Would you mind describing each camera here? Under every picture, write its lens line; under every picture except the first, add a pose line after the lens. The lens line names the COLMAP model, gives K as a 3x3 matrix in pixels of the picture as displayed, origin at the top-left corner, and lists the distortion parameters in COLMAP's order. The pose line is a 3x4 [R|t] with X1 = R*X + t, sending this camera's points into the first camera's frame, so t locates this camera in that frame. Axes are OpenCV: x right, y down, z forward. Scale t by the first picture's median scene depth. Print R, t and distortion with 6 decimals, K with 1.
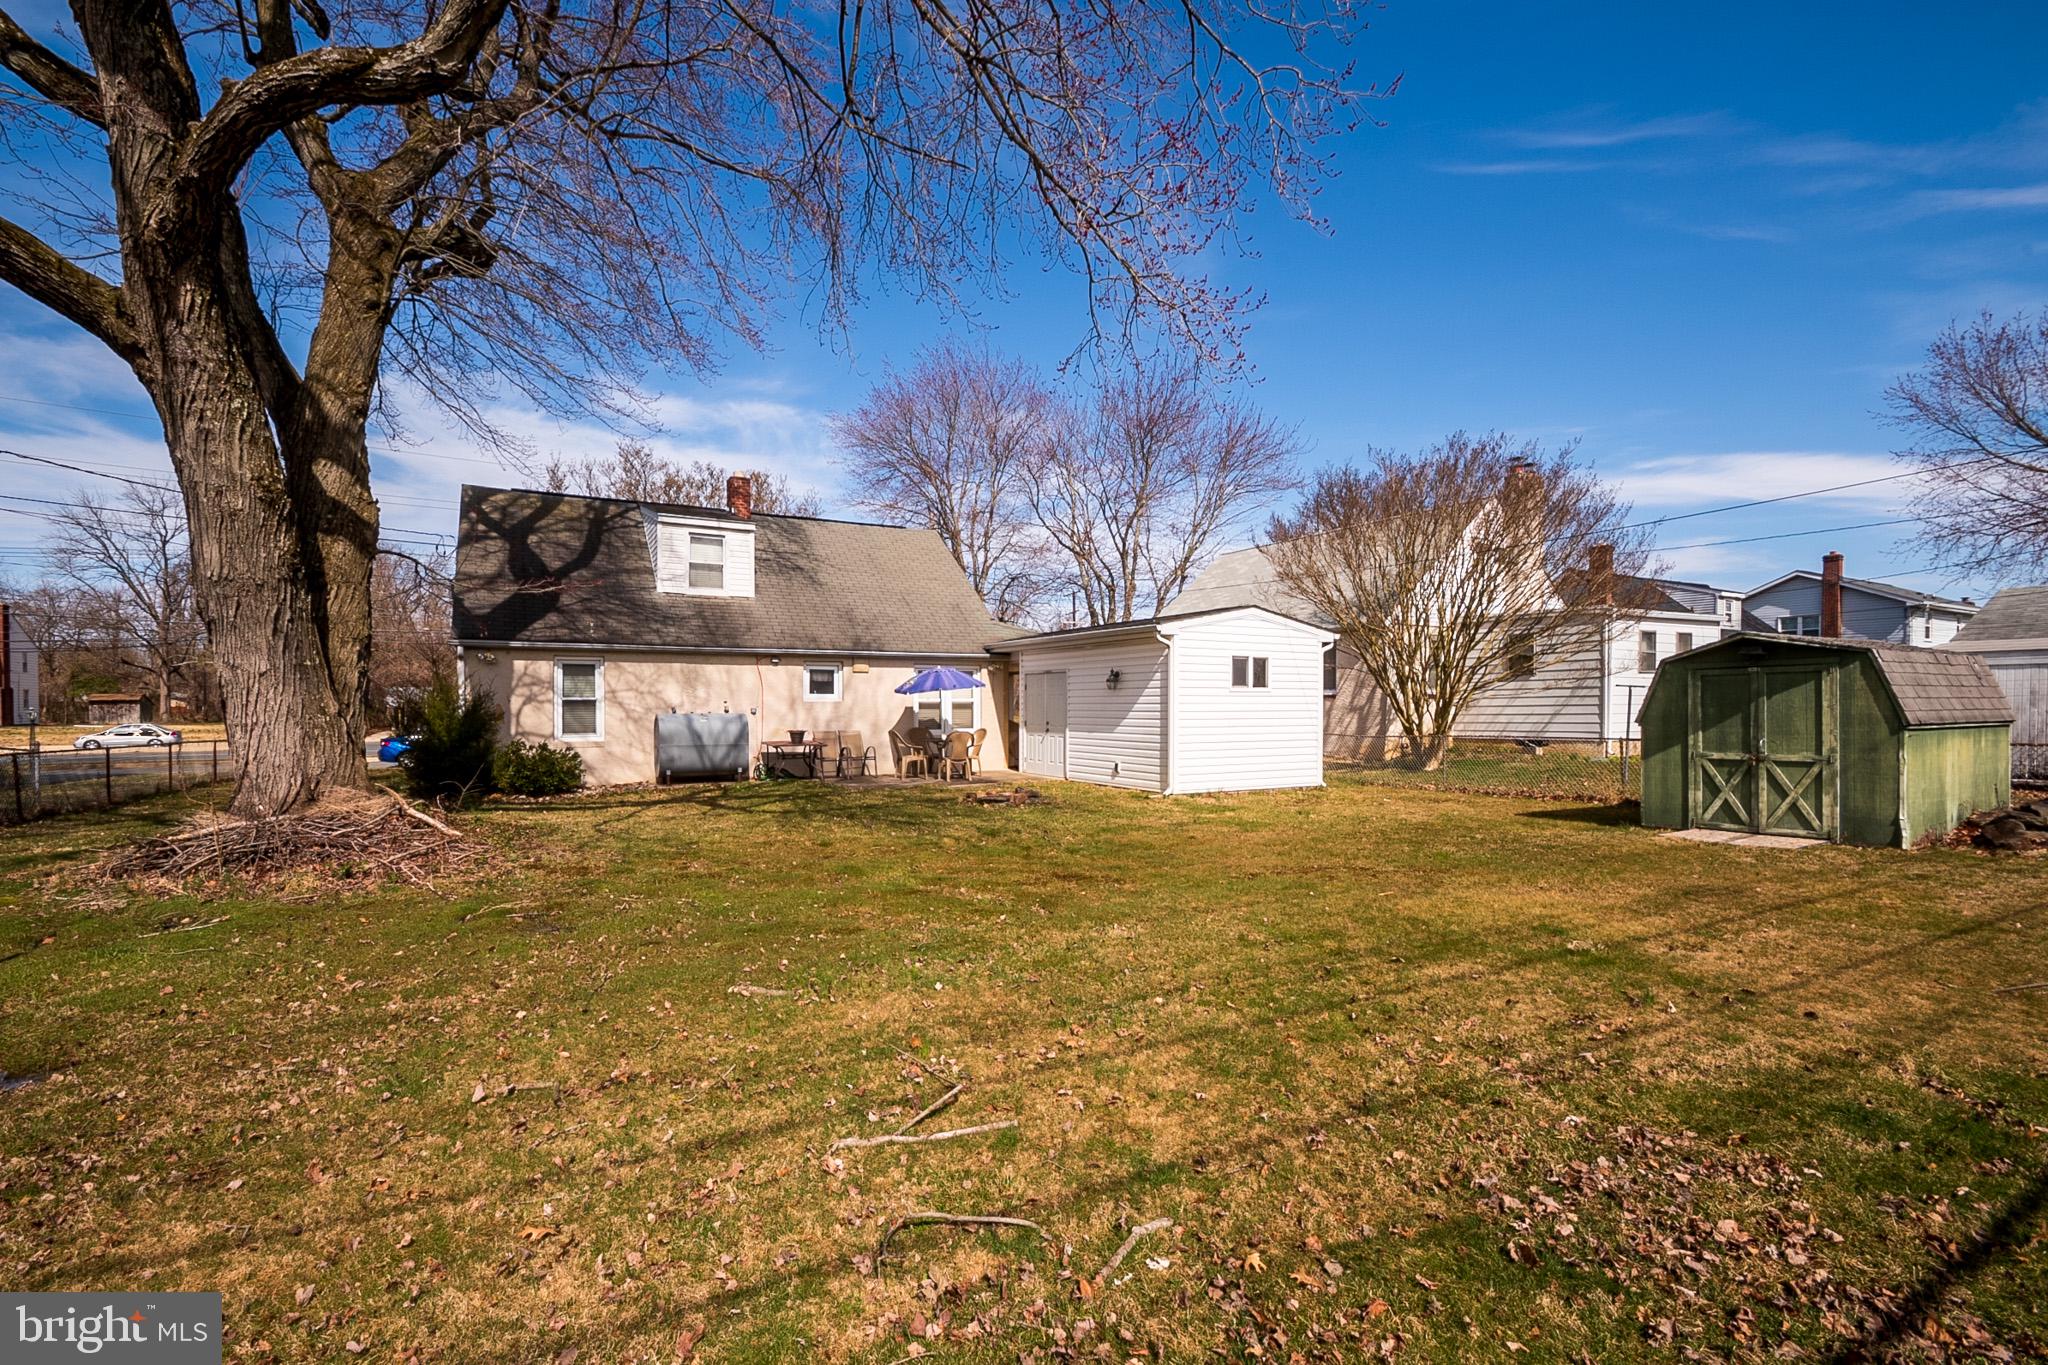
lens RADIAL K [[907.0, 0, 981.3], [0, 907.0, 706.3], [0, 0, 1]] dist [-0.007015, -0.003301]
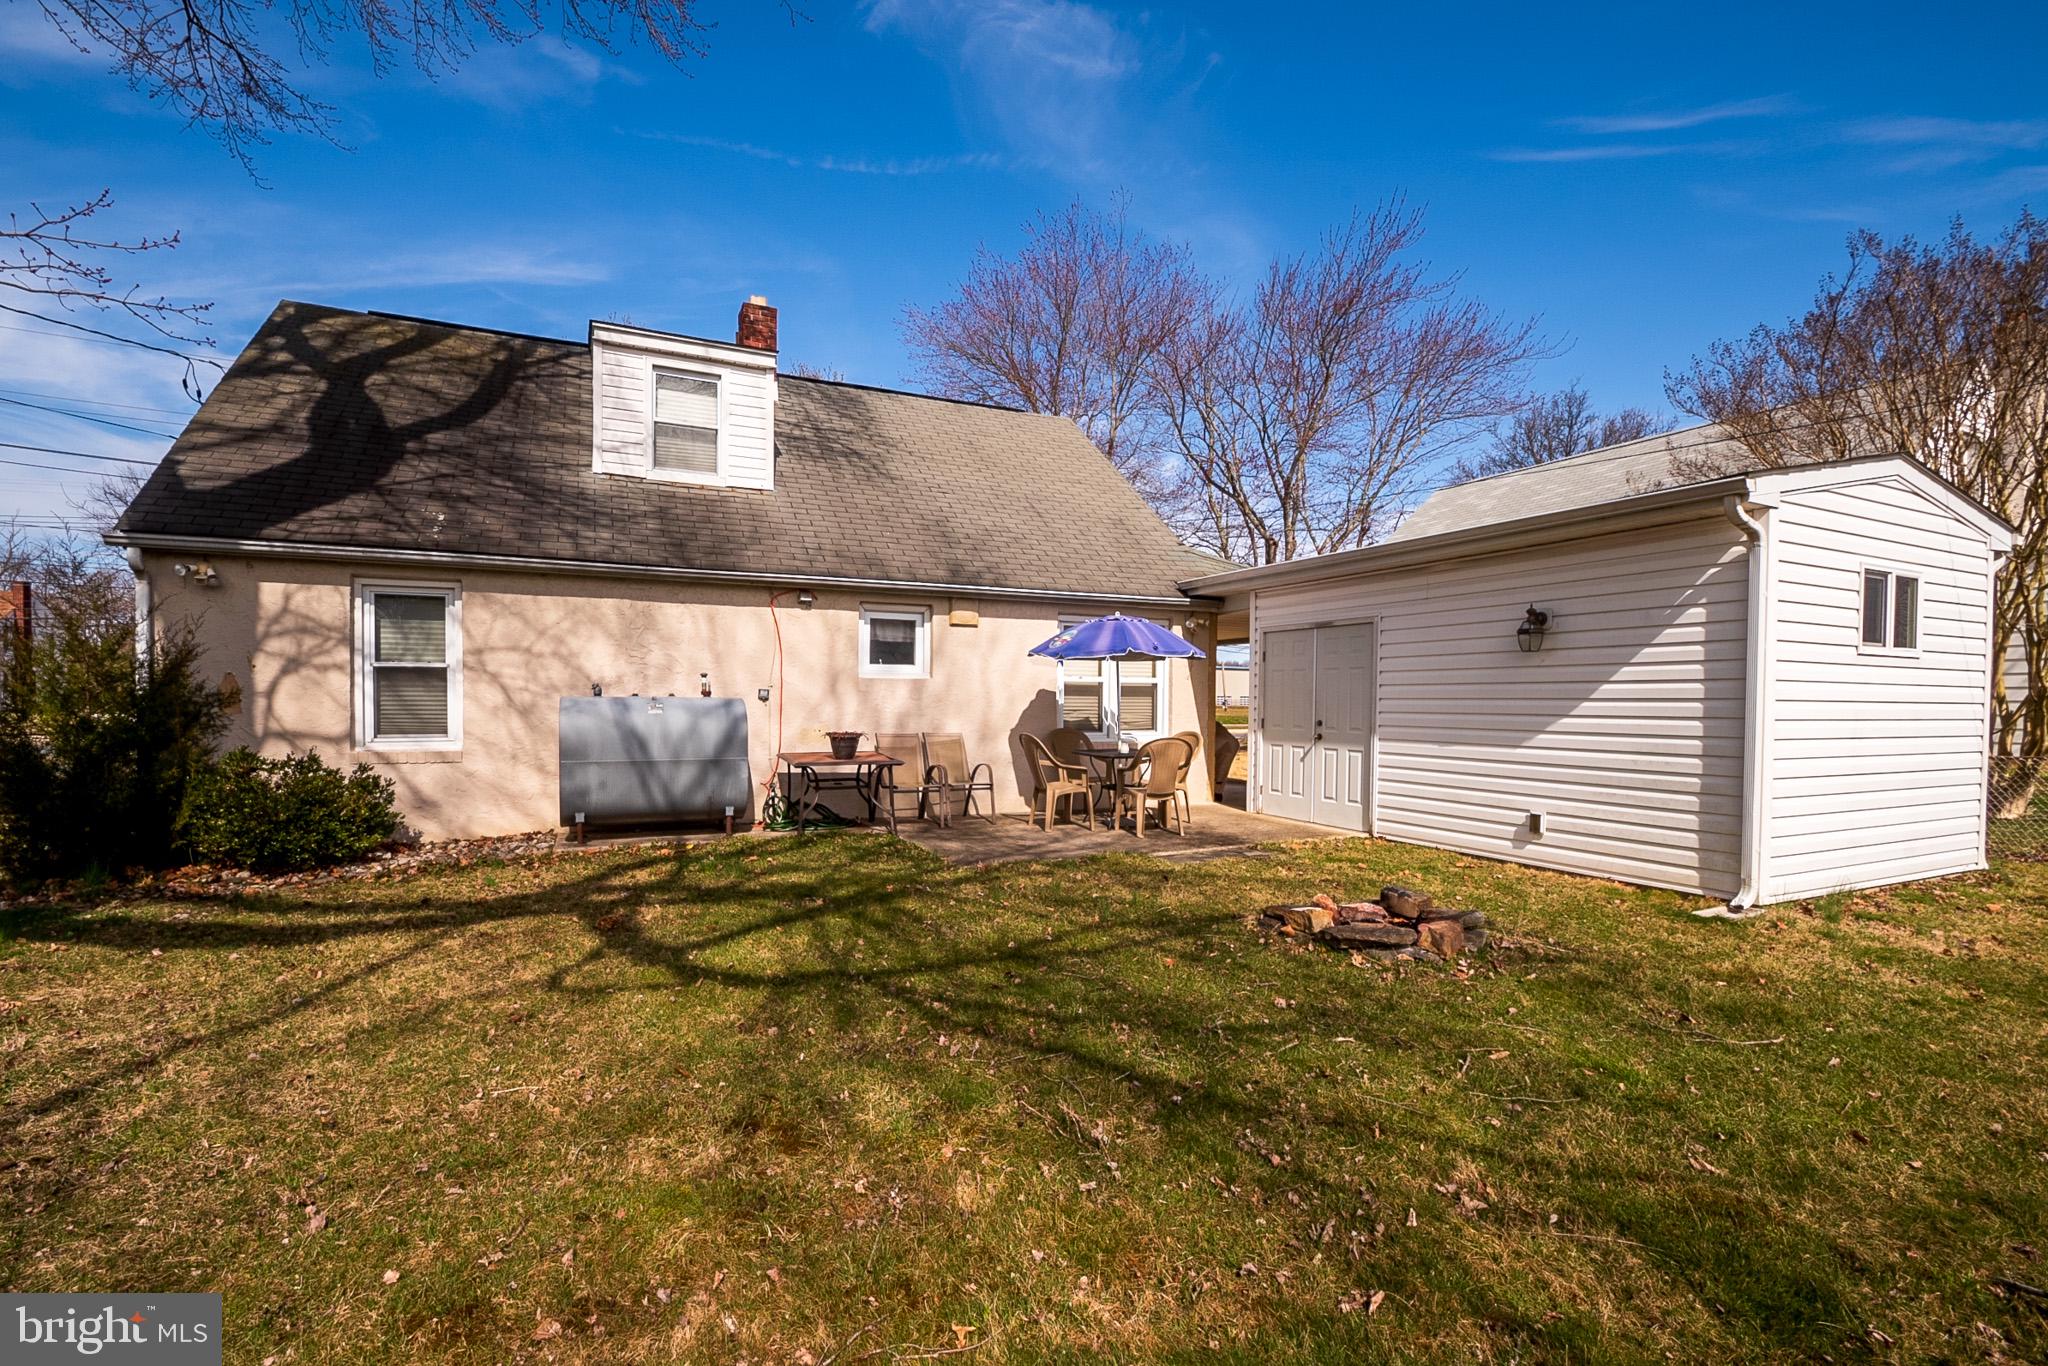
lens RADIAL K [[907.0, 0, 983.5], [0, 907.0, 712.8], [0, 0, 1]] dist [-0.007015, -0.003301]
pose [[0.997465, 0.010134, -0.070437, -0.087252], [-0.009243, 0.999873, 0.012966, 0.007942], [0.070559, -0.012282, 0.997432, 0.488722]]
